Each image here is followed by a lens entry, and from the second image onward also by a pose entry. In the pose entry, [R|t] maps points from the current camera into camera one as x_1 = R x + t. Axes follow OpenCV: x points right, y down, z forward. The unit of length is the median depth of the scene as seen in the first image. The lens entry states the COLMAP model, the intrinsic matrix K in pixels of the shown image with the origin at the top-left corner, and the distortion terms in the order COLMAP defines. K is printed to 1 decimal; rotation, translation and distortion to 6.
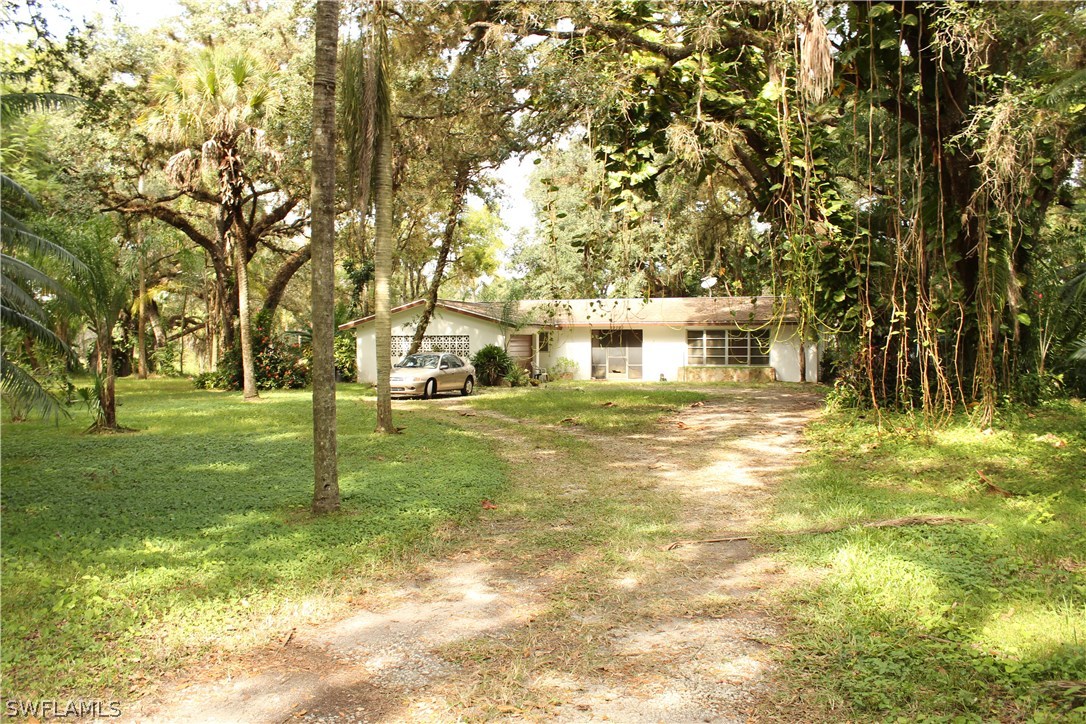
lens RADIAL K [[888.9, 0, 545.0], [0, 888.9, 363.0], [0, 0, 1]] dist [-0.100643, 0.033964]
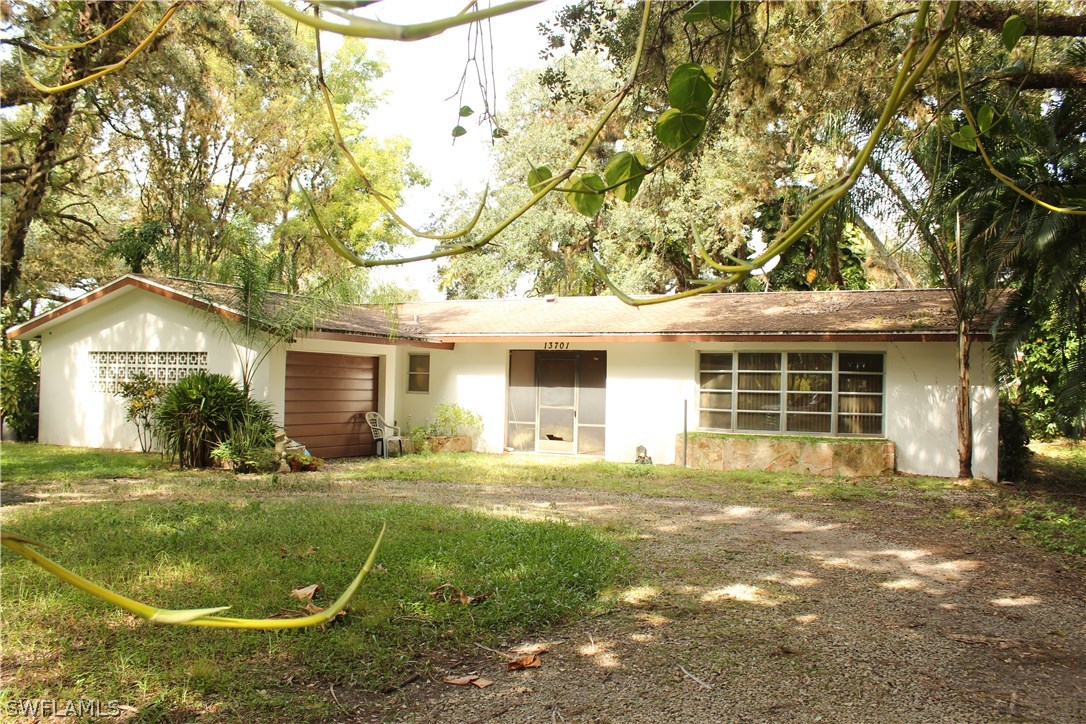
lens RADIAL K [[888.9, 0, 539.8], [0, 888.9, 360.8], [0, 0, 1]] dist [-0.100643, 0.033964]
pose [[0.985648, 0.018863, -0.167759, 0.154219], [-0.026836, 0.998609, -0.045383, -0.009825], [0.166670, 0.049233, 0.984783, 0.529547]]
